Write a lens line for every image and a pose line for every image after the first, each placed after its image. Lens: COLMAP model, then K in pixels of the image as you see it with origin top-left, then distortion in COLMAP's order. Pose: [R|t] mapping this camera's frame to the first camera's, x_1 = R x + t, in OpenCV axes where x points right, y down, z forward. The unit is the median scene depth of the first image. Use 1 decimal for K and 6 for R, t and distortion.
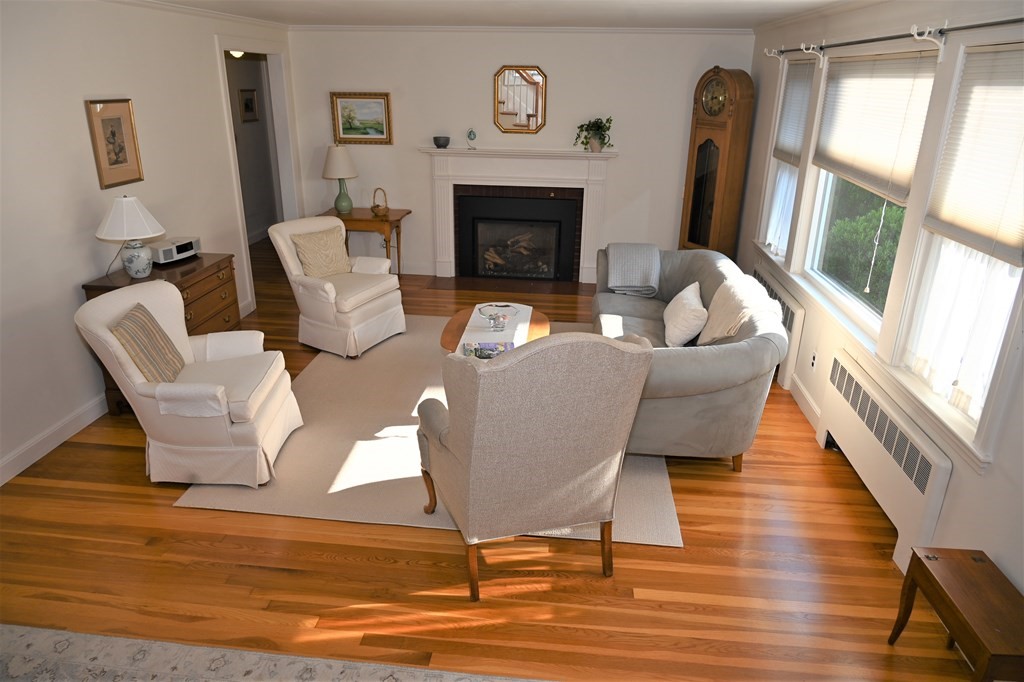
lens RADIAL K [[680.4, 0, 512.0], [0, 680.4, 341.0], [0, 0, 1]] dist [0.005015, -0.000130]
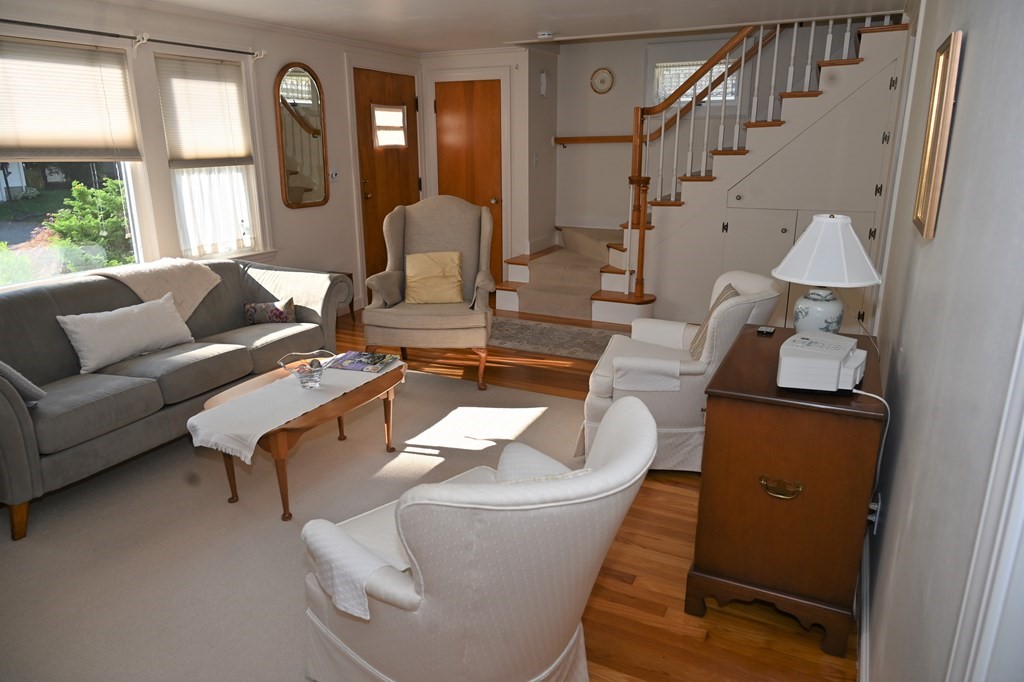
lens RADIAL K [[680.4, 0, 512.0], [0, 680.4, 341.0], [0, 0, 1]] dist [0.005015, -0.000130]
pose [[-0.935856, -0.118580, 0.331831, -0.671295], [0.112845, 0.791239, 0.601005, -0.689053], [-0.333824, 0.599900, -0.727104, 2.068331]]
